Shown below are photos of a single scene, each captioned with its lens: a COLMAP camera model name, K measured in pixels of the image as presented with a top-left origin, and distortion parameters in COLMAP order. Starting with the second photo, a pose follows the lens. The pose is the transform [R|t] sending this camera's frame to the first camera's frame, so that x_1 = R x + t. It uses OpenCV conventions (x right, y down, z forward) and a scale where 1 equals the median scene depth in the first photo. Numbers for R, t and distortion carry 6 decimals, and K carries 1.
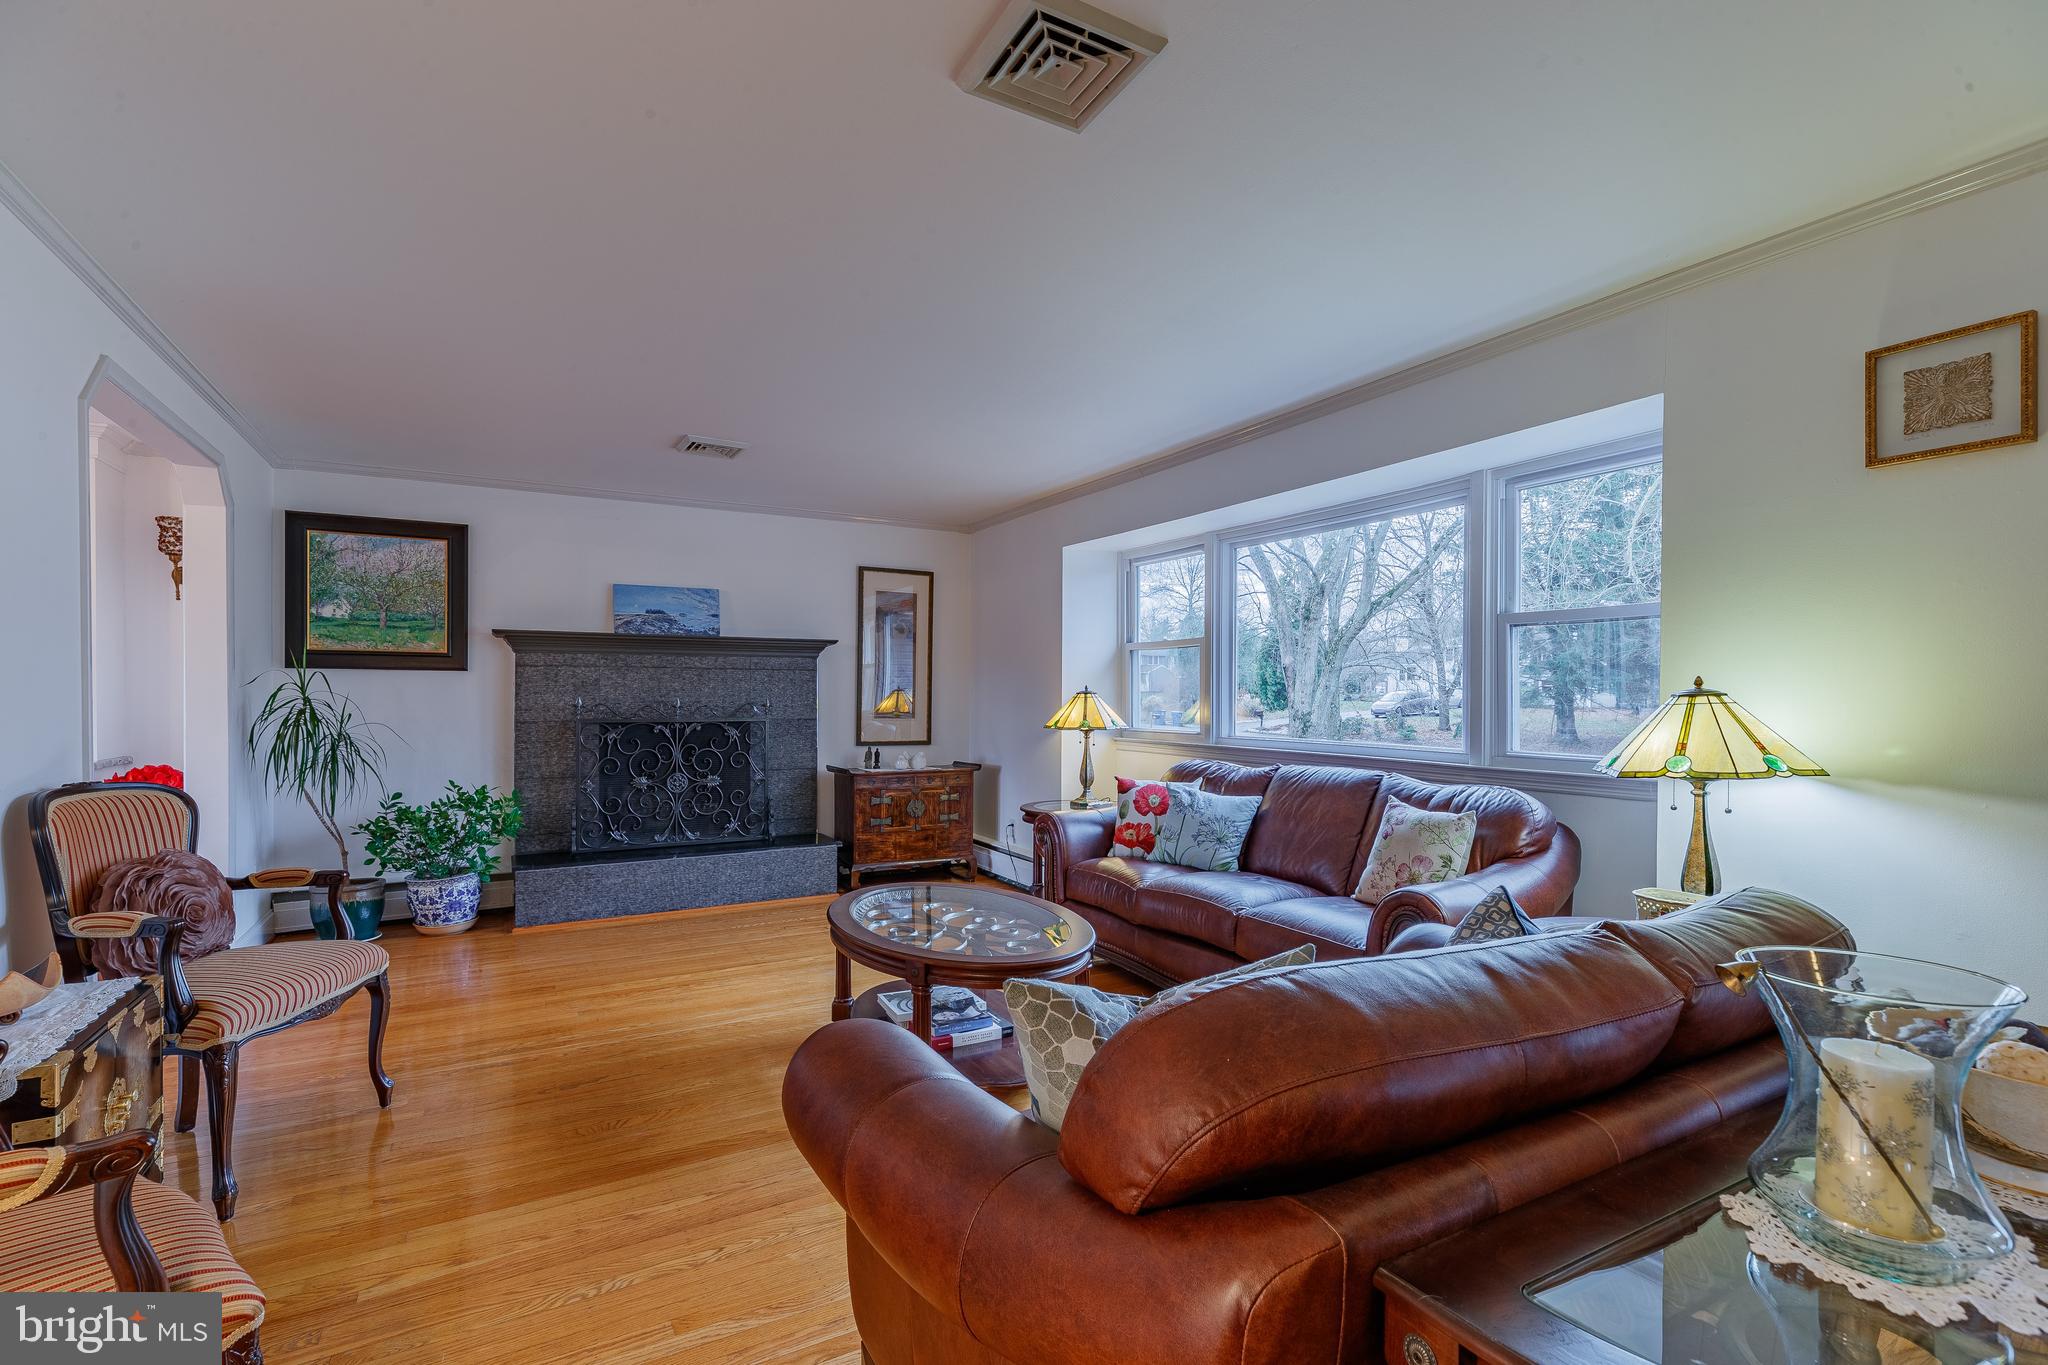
lens RADIAL K [[933.7, 0, 1011.4], [0, 933.7, 696.3], [0, 0, 1]] dist [0.002567, -0.000115]
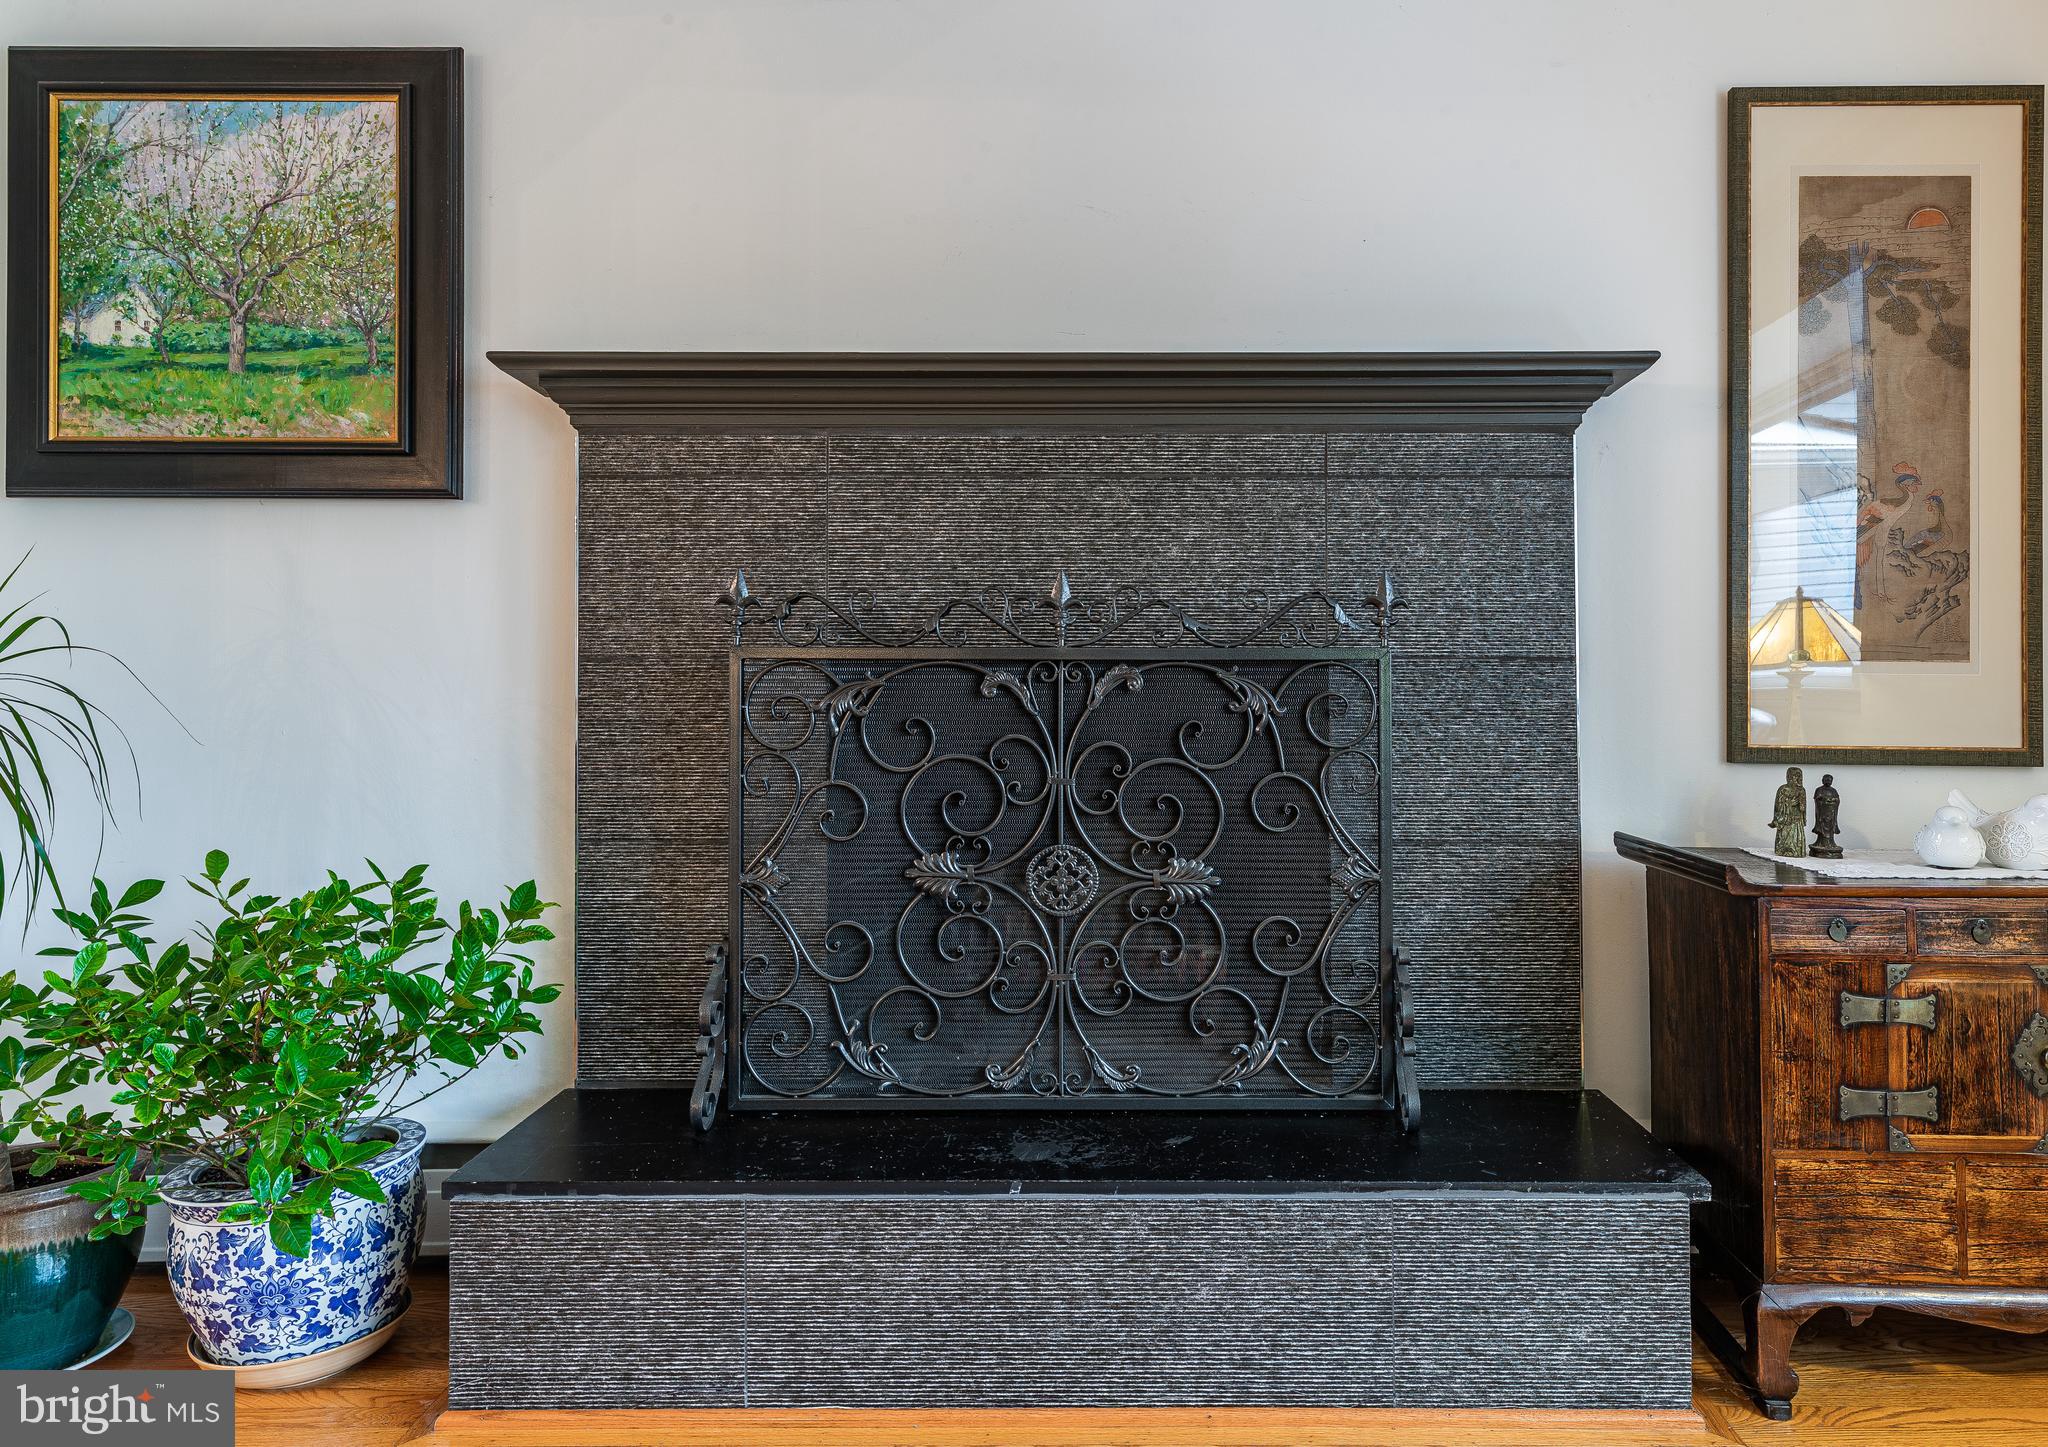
lens RADIAL K [[1491.8, 0, 1023.8], [0, 1491.8, 631.2], [0, 0, 1]] dist [0.008010, 0.002508]
pose [[0.867432, -0.014428, -0.497346, -0.142828], [0.001445, 0.999648, -0.026479, 0.029770], [0.497553, 0.022250, 0.867148, 0.593532]]
